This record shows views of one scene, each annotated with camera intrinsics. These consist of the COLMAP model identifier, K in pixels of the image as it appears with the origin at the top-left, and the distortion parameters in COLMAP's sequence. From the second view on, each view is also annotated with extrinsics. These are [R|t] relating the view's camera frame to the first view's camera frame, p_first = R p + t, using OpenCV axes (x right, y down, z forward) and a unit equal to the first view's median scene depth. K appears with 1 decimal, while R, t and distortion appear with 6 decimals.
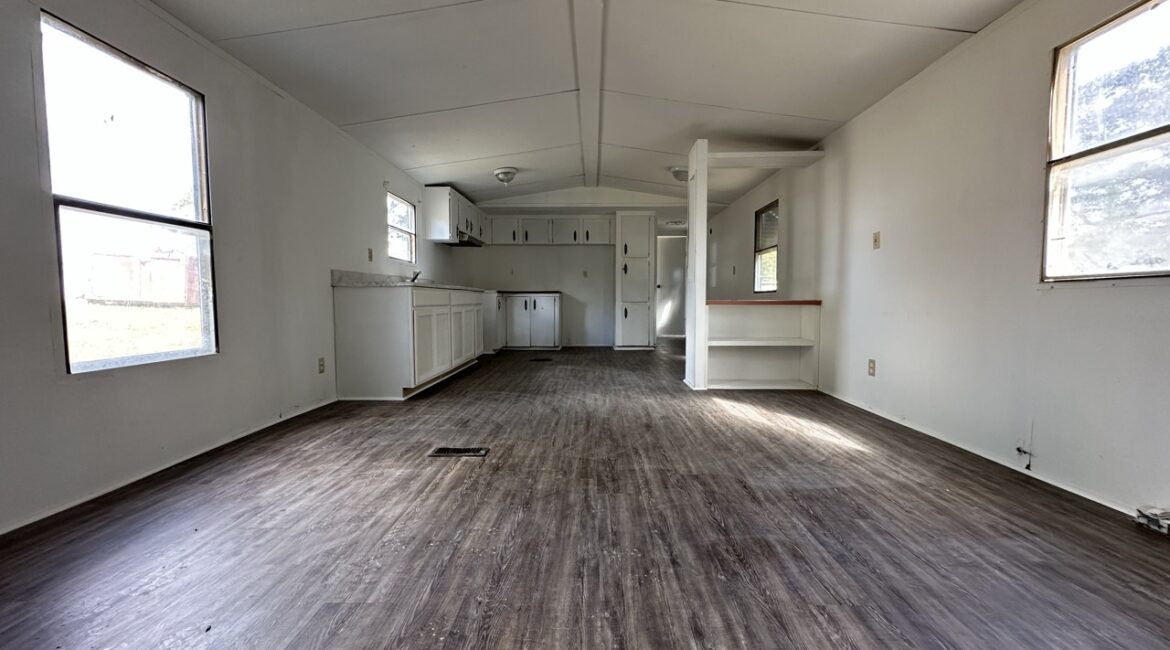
lens RADIAL K [[466.8, 0, 586.3], [0, 466.8, 324.8], [0, 0, 1]] dist [-0.001870, -0.000115]
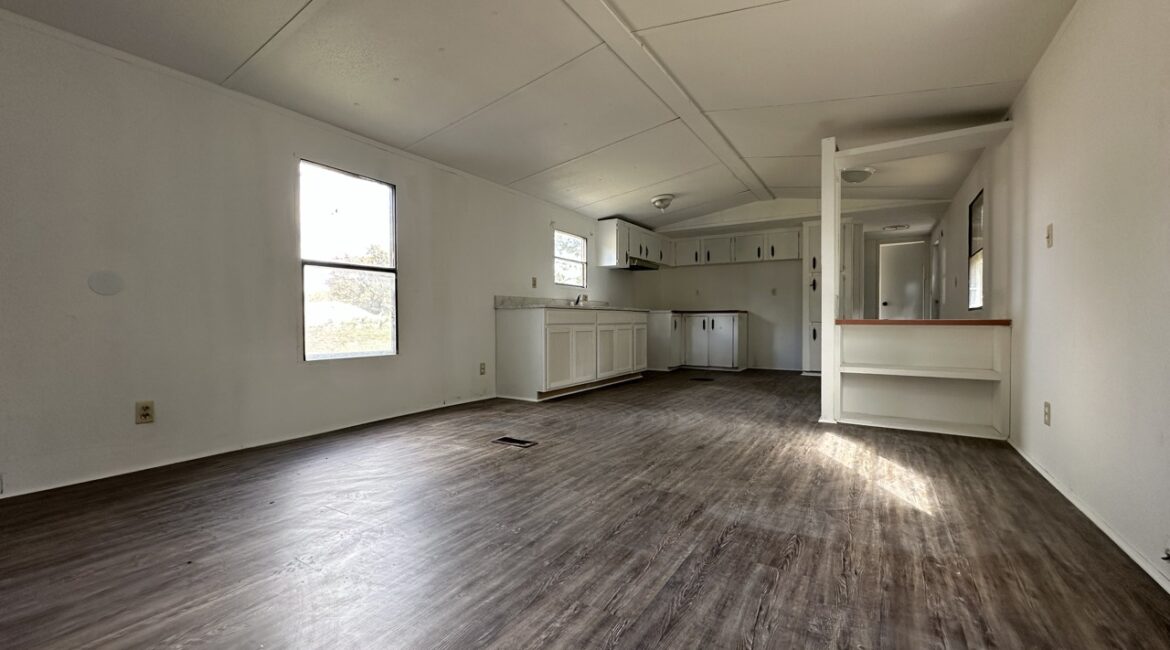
lens RADIAL K [[466.8, 0, 586.3], [0, 466.8, 324.8], [0, 0, 1]] dist [-0.001870, -0.000115]
pose [[0.855629, 0.006194, -0.517552, 0.469282], [-0.028522, 0.998973, -0.035198, 0.001812], [0.516803, 0.044879, 0.854927, 0.029432]]
